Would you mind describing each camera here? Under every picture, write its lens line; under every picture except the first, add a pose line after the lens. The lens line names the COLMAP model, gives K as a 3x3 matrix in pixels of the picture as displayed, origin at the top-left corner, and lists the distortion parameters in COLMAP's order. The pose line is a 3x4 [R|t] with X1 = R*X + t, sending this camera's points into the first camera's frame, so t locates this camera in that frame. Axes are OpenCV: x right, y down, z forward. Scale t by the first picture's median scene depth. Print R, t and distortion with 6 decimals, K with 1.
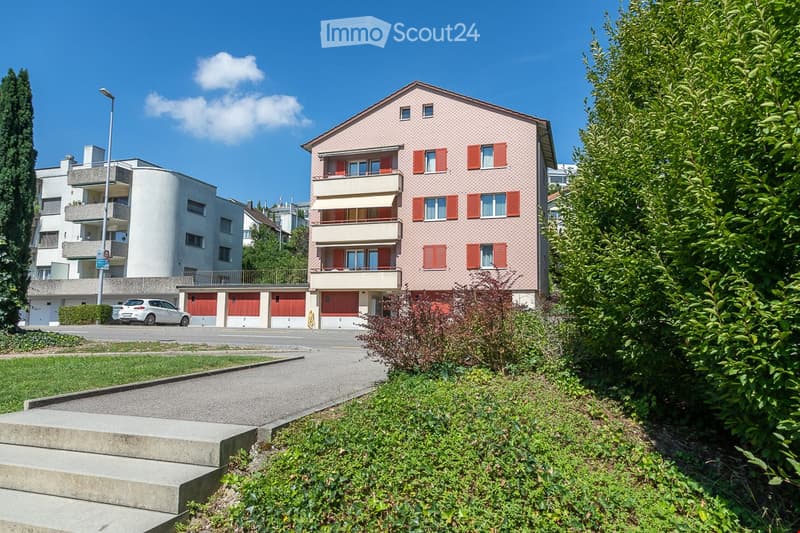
lens RADIAL K [[523.7, 0, 401.2], [0, 523.7, 265.1], [0, 0, 1]] dist [-0.000225, -0.000136]
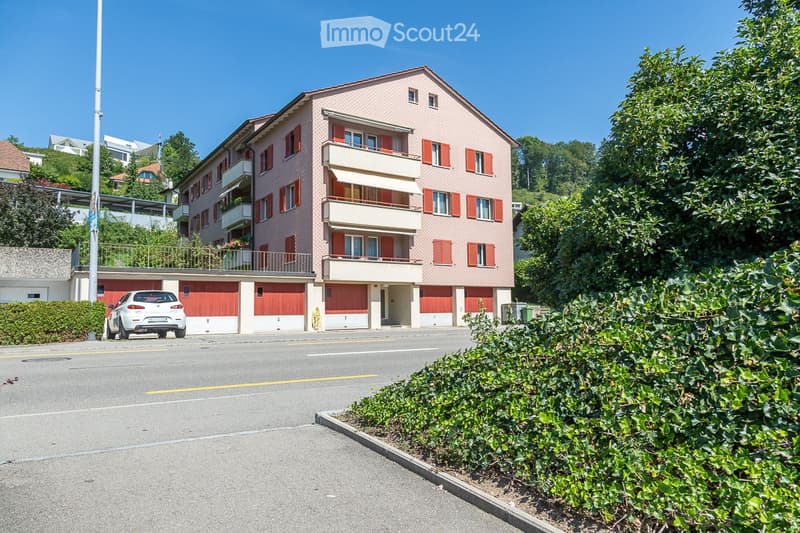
lens RADIAL K [[523.7, 0, 400.5], [0, 523.7, 268.1], [0, 0, 1]] dist [-0.000225, -0.000136]
pose [[0.617472, 0.045323, 0.785286, -0.735352], [-0.066648, 0.997763, -0.005181, 0.024508], [-0.783765, -0.049138, 0.619111, 0.426795]]
